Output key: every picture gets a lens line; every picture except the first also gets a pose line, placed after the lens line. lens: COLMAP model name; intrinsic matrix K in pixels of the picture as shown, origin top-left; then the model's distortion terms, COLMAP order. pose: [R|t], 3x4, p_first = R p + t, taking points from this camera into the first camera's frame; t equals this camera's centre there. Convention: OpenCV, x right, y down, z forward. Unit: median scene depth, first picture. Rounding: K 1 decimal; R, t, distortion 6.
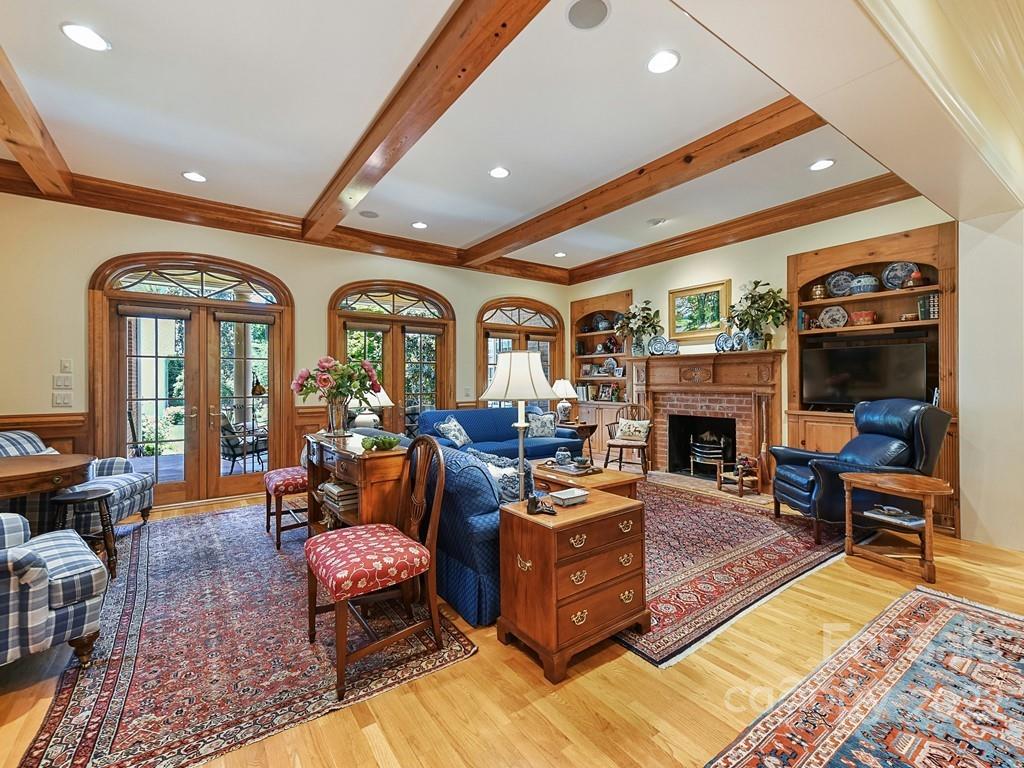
lens RADIAL K [[456.0, 0, 513.5], [0, 456.0, 386.5], [0, 0, 1]] dist [0.011617, 0.000099]
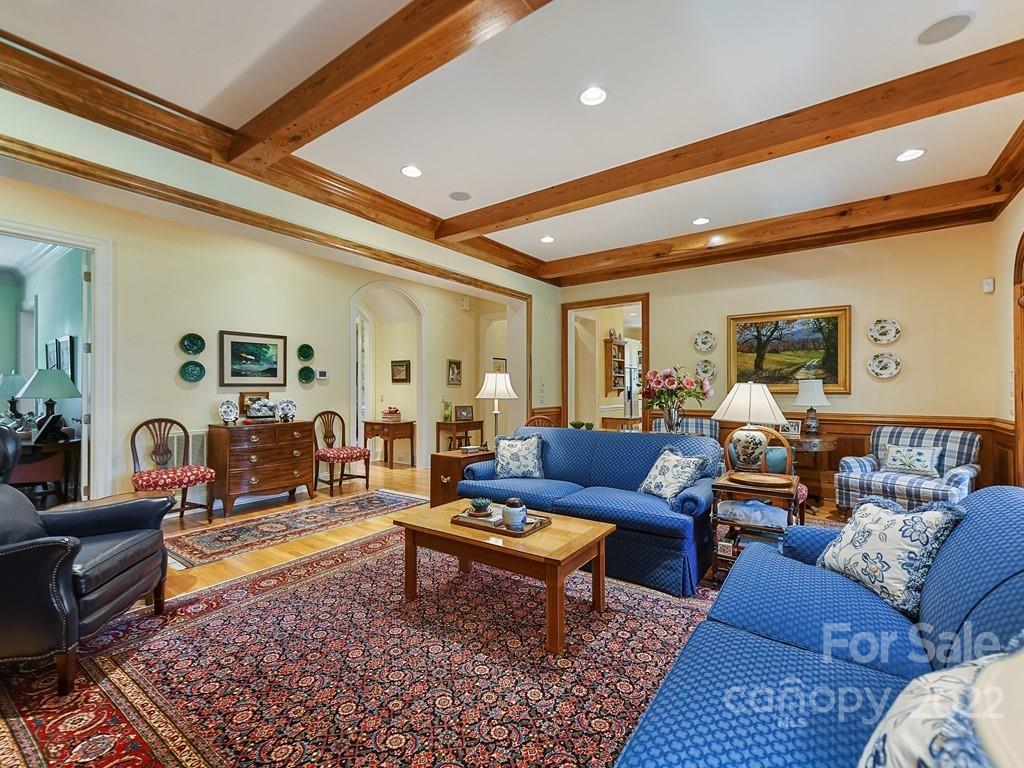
lens RADIAL K [[456.0, 0, 513.5], [0, 456.0, 386.5], [0, 0, 1]] dist [0.011617, 0.000099]
pose [[-0.950158, 0.003752, -0.311748, 0.384727], [0.001296, 0.999966, 0.008085, -0.025323], [0.311767, 0.007278, -0.950131, 2.023498]]
